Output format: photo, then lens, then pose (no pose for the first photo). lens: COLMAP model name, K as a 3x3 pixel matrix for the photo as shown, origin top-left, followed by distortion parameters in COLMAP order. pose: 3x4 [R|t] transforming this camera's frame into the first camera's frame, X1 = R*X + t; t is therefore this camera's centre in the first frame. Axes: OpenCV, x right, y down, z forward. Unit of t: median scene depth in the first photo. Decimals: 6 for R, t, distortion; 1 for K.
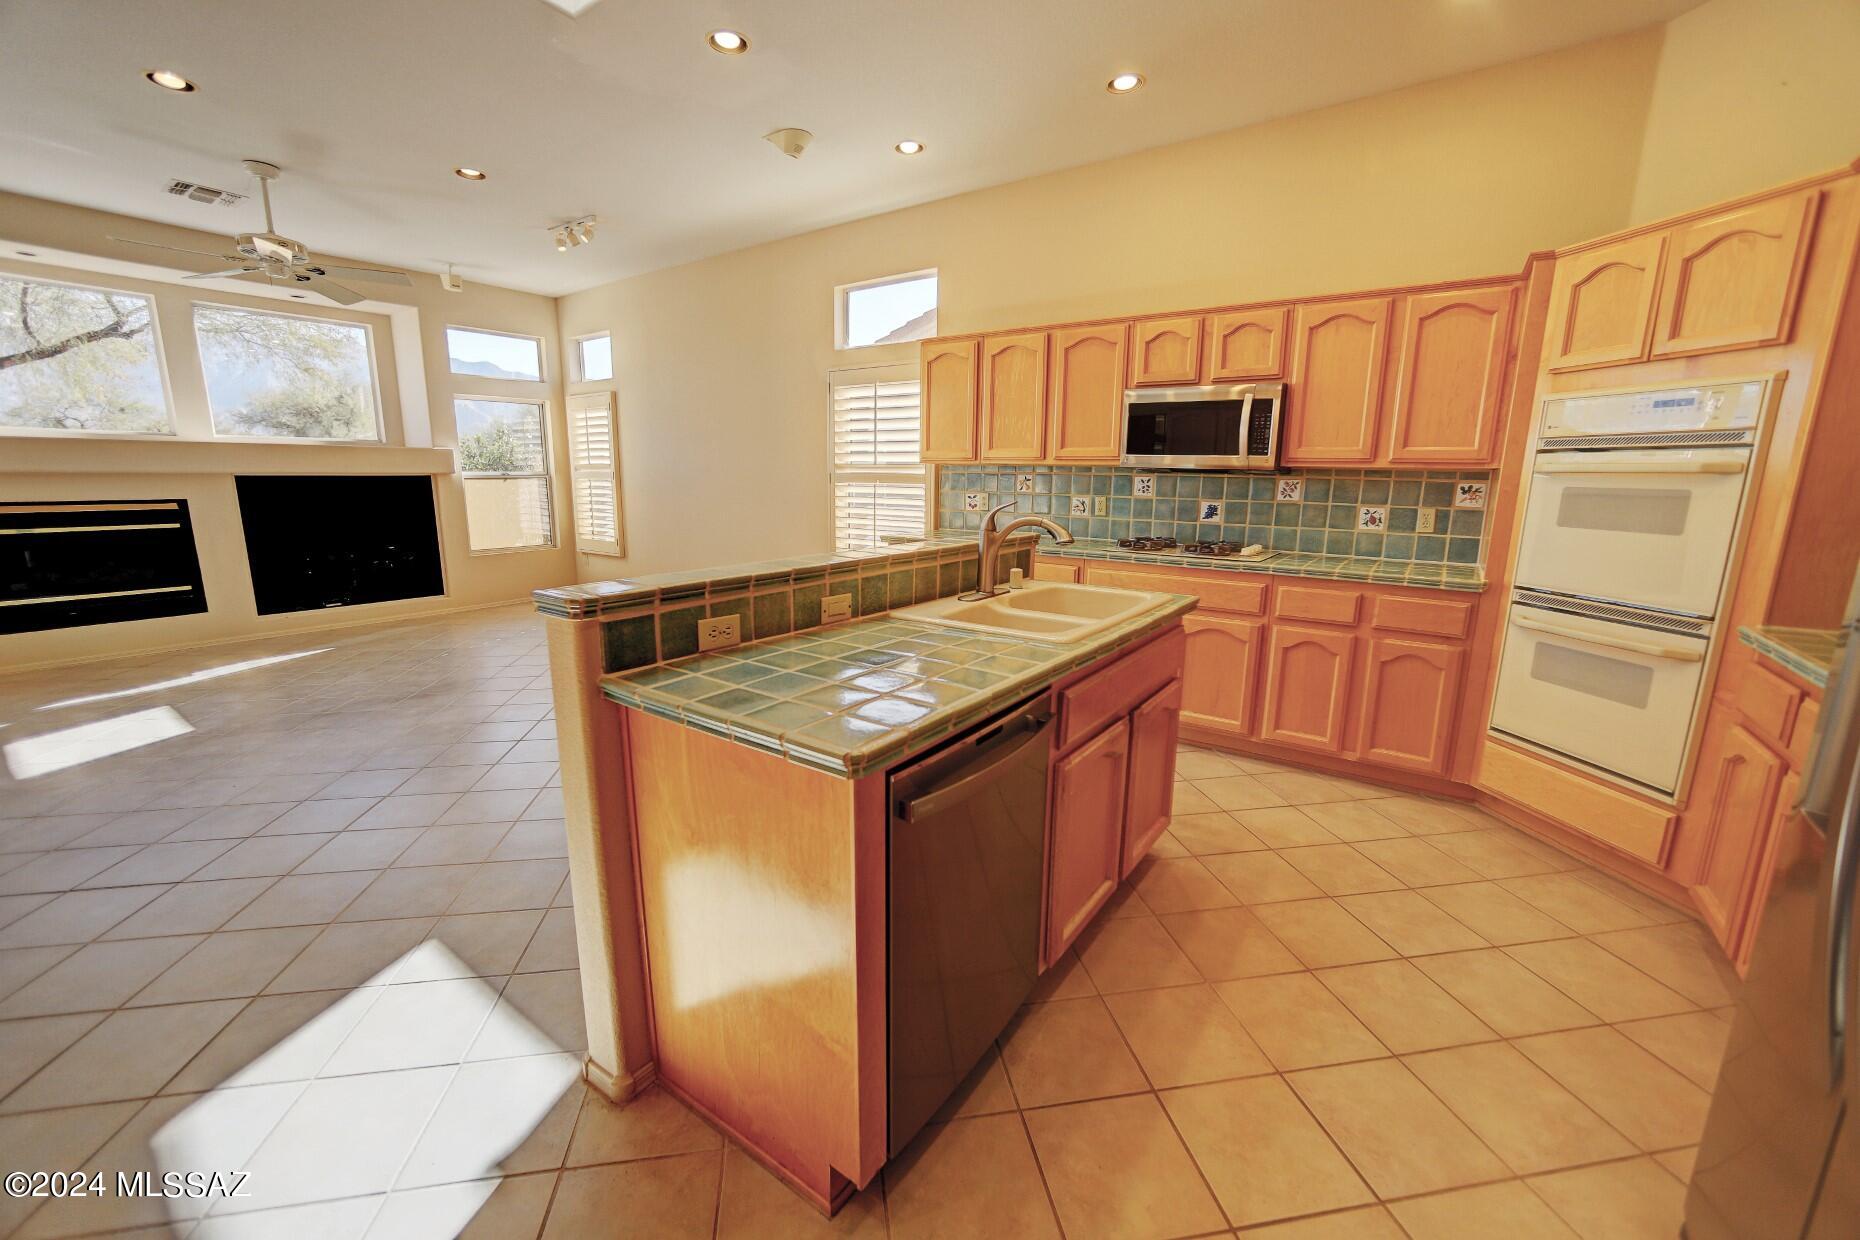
lens RADIAL K [[737.2, 0, 923.4], [0, 737.2, 615.3], [0, 0, 1]] dist [-0.039412, 0.015467]
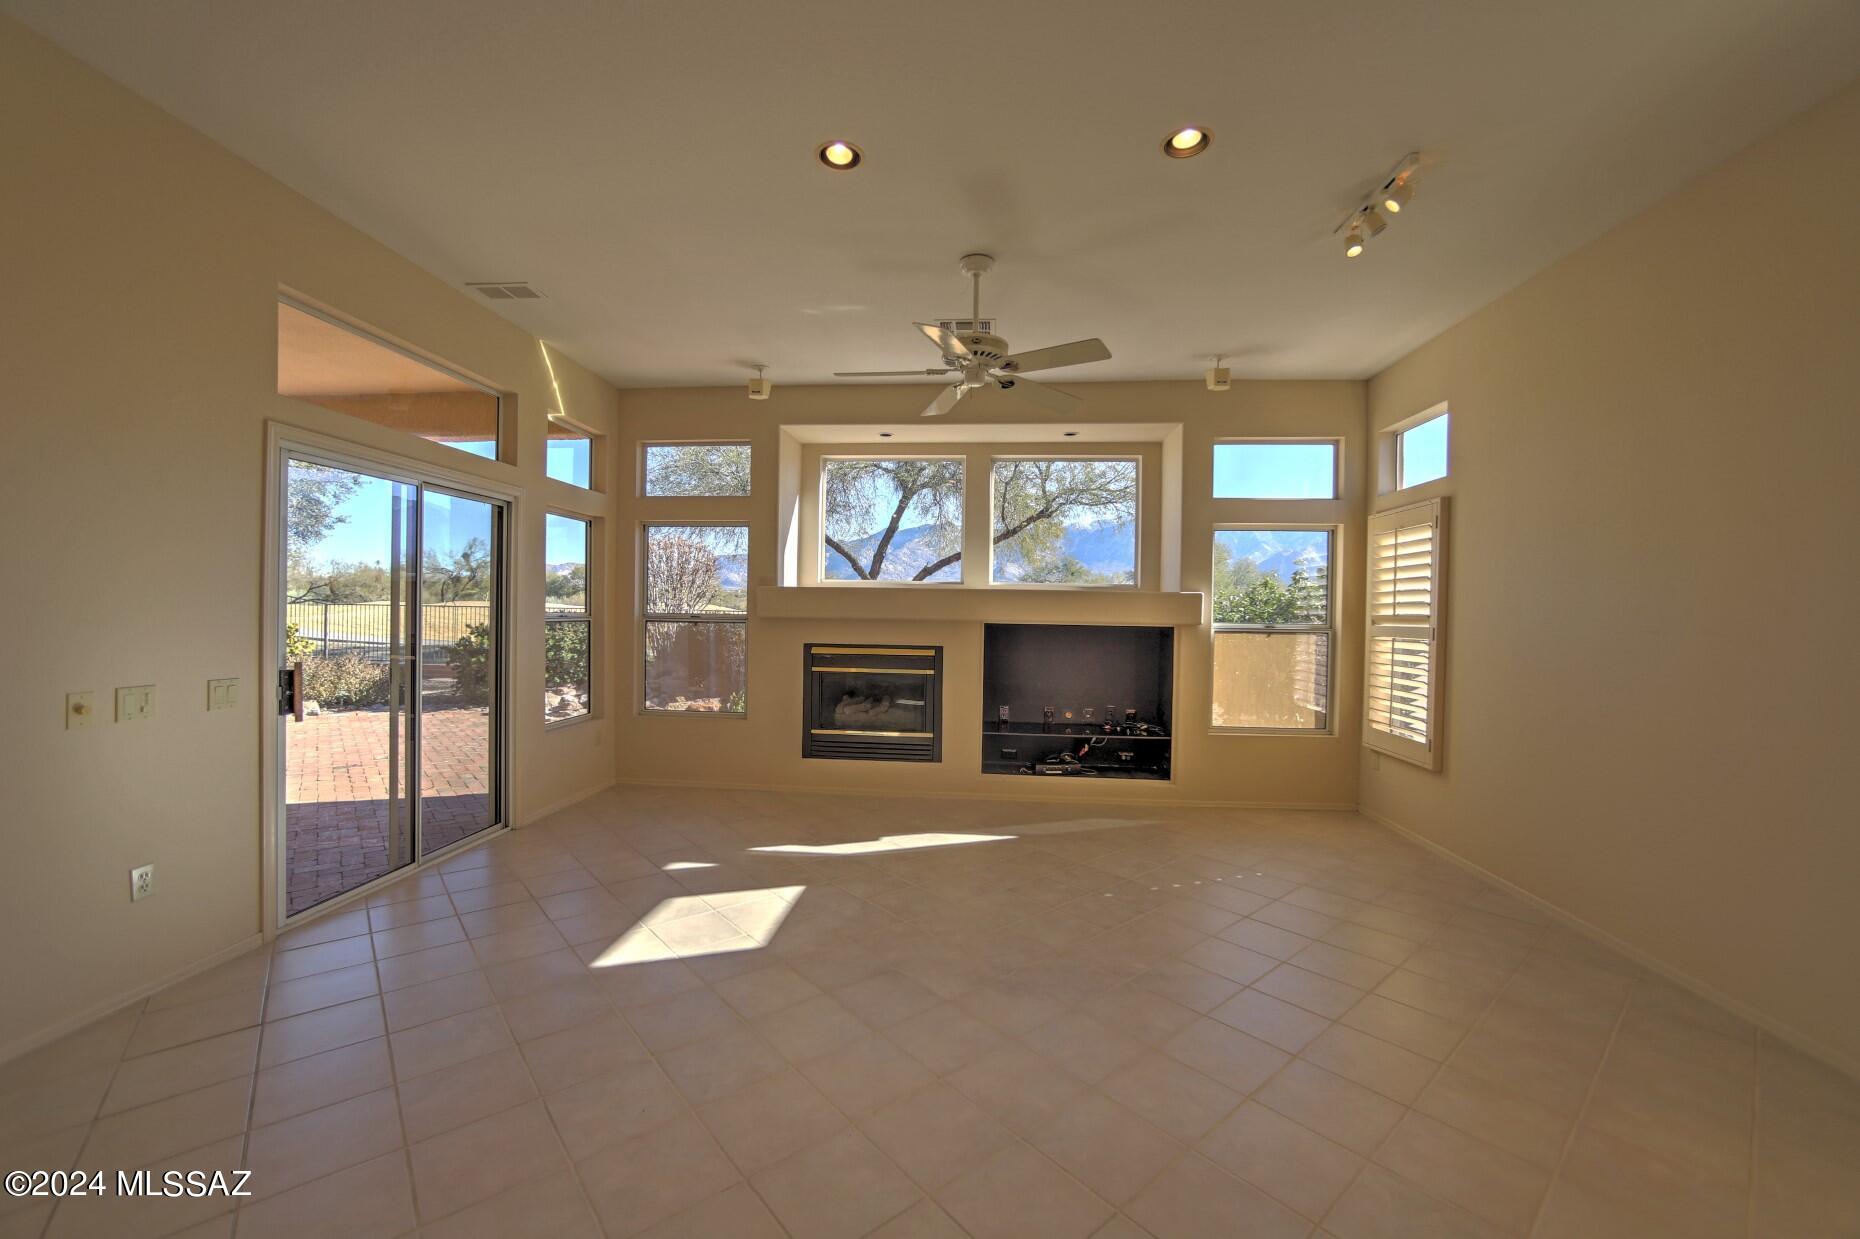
lens RADIAL K [[737.2, 0, 923.4], [0, 737.2, 614.8], [0, 0, 1]] dist [-0.039412, 0.015467]
pose [[0.513136, 0.005921, -0.858287, -0.269111], [-0.177092, 0.979190, -0.099121, -0.155451], [0.839839, 0.202858, 0.503506, 0.725333]]
